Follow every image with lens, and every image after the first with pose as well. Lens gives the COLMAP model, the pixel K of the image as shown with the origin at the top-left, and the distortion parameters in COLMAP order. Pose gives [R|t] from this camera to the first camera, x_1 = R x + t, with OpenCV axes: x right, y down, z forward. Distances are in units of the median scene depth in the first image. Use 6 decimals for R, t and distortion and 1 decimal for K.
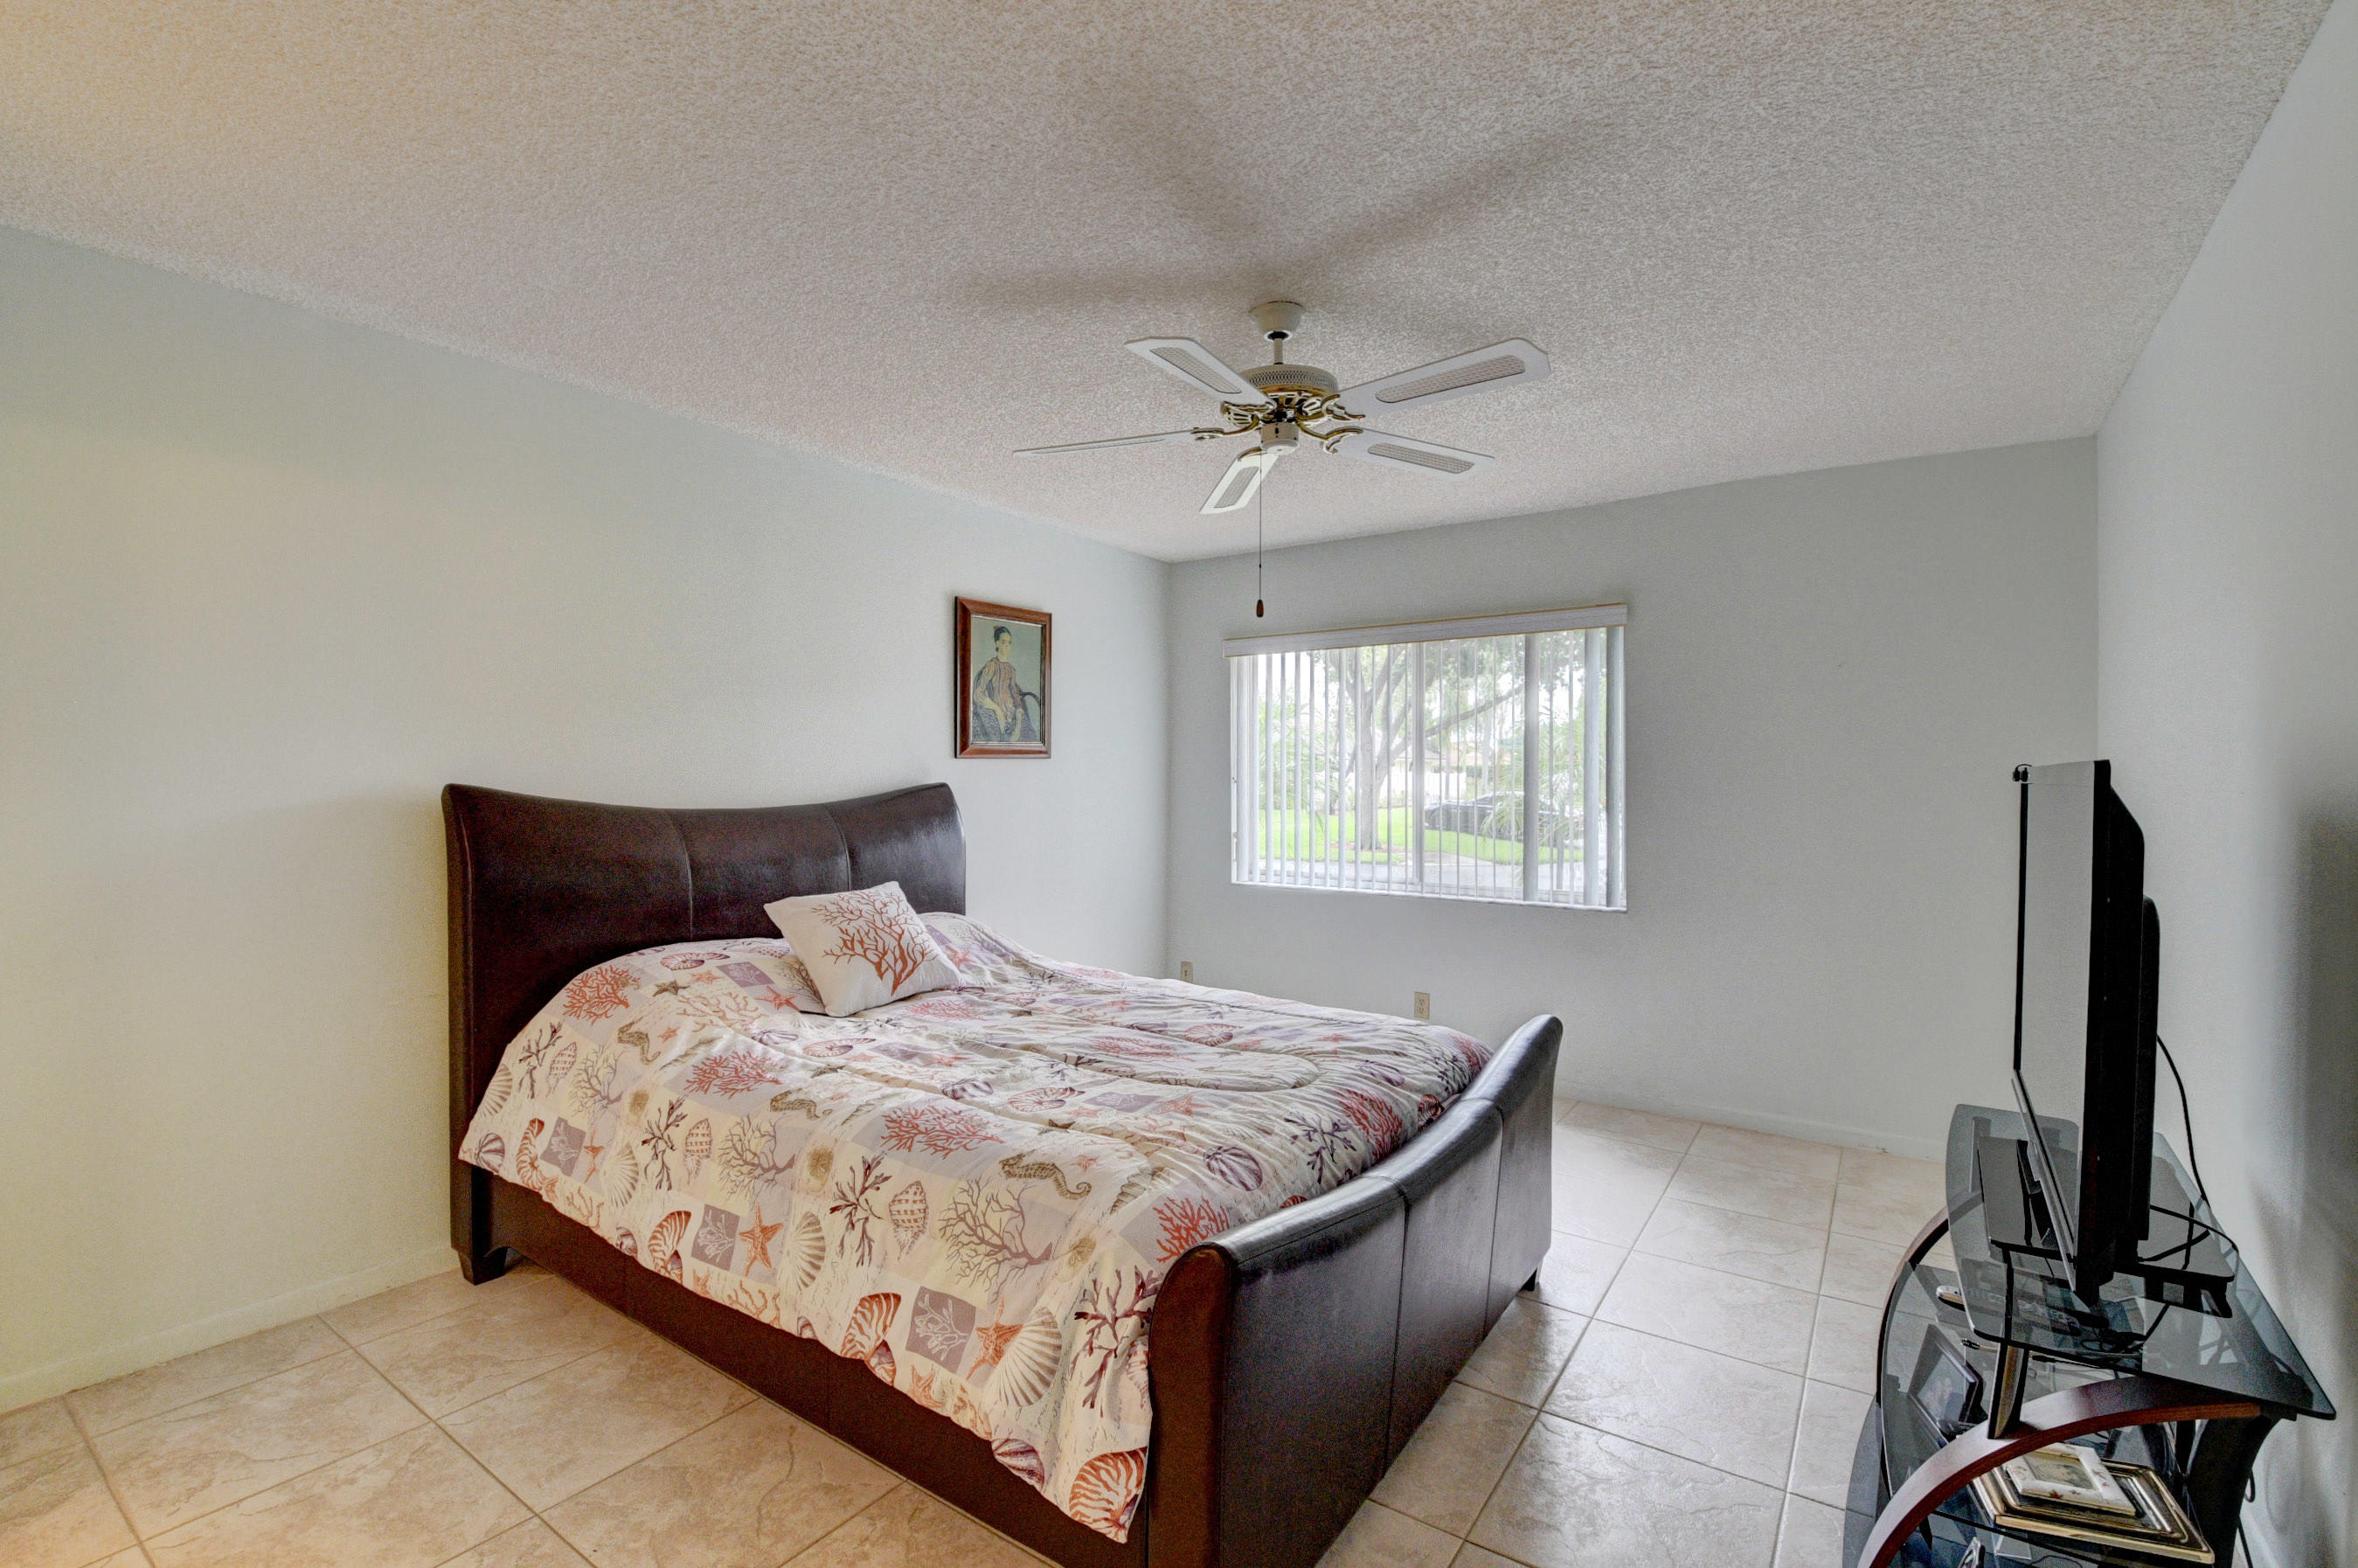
lens RADIAL K [[1035.3, 0, 1174.3], [0, 1035.3, 778.1], [0, 0, 1]] dist [0.009506, -0.021055]
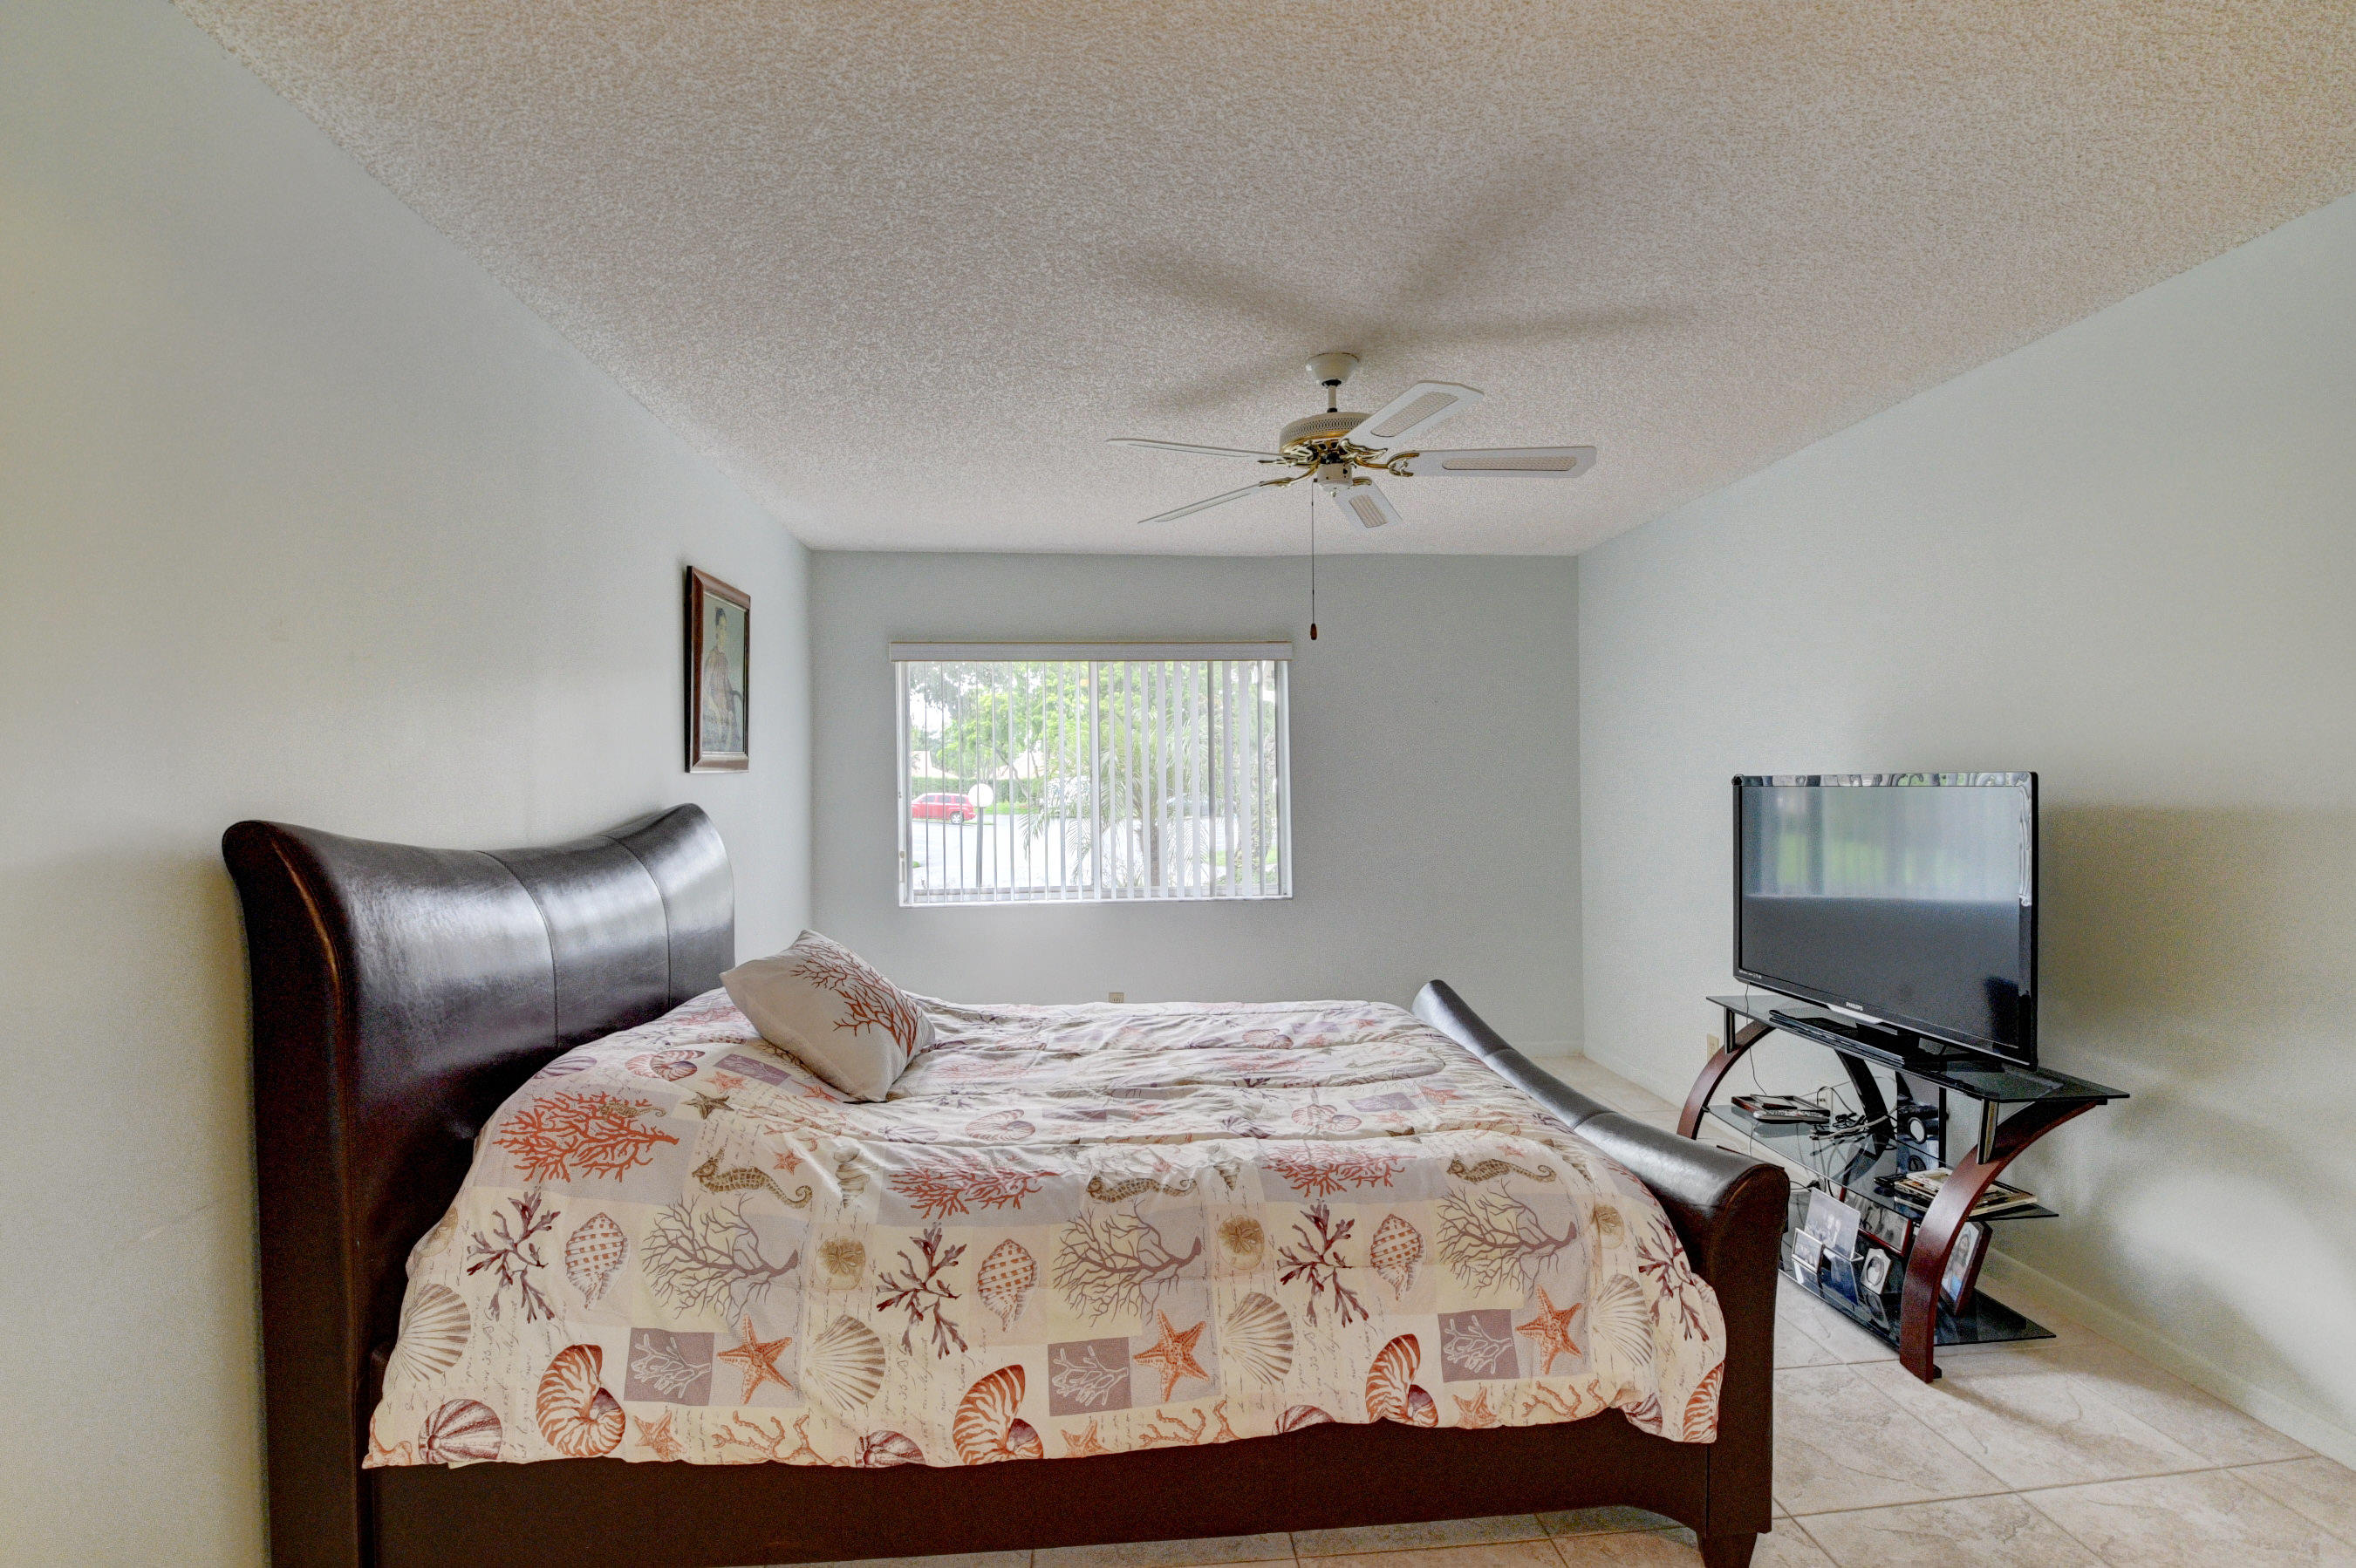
lens RADIAL K [[1034.2, 0, 1173.3], [0, 1034.2, 778.1], [0, 0, 1]] dist [0.009506, -0.021055]
pose [[0.771279, -0.006131, 0.636468, -0.796005], [0.012881, 0.999899, -0.005978, -0.009082], [-0.636367, 0.012809, 0.771280, 0.302929]]
